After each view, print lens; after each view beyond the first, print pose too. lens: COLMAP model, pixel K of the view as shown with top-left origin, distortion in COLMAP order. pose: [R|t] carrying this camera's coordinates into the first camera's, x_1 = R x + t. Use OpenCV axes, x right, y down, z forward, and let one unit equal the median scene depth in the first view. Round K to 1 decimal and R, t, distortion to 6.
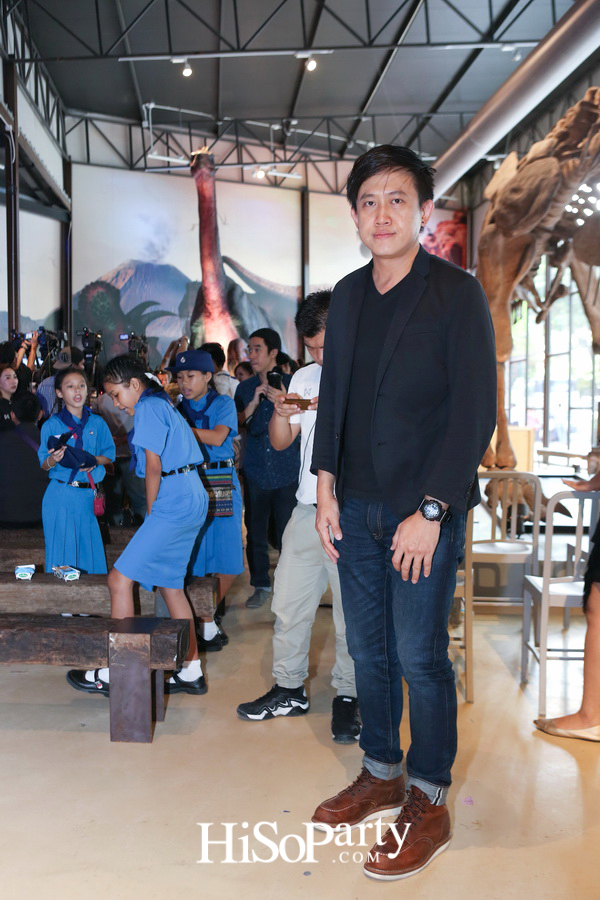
lens RADIAL K [[907.3, 0, 299.9], [0, 907.3, 450.7], [0, 0, 1]] dist [-0.028969, 0.000000]
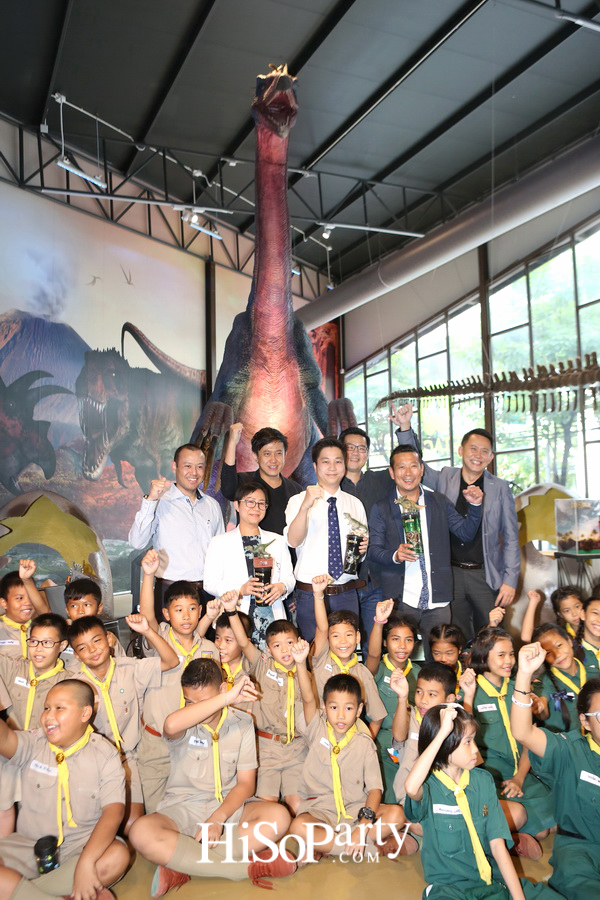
lens RADIAL K [[697.0, 0, 298.6], [0, 697.0, 456.0], [0, 0, 1]] dist [-0.060438, 0.027942]
pose [[0.928235, 0.006259, 0.371942, -0.179468], [0.039437, 0.992568, -0.115123, -0.029183], [-0.369898, 0.121530, 0.921090, 0.438950]]
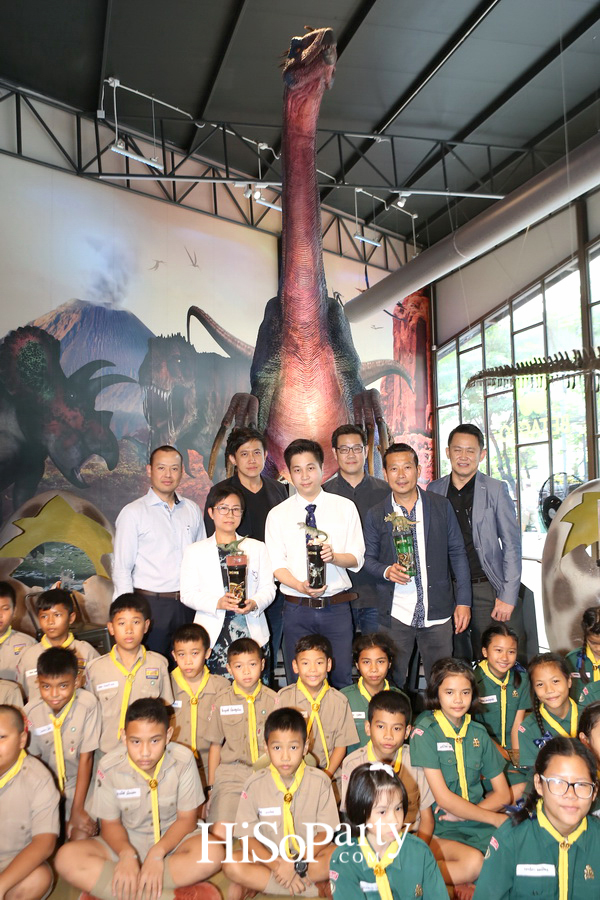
lens RADIAL K [[736.4, 0, 297.0], [0, 736.4, 444.4], [0, 0, 1]] dist [-0.070753, 0.014495]
pose [[0.975304, -0.008584, 0.220698, -0.144527], [0.033578, 0.993392, -0.109748, -0.034313], [-0.218298, 0.114448, 0.969148, 0.432069]]
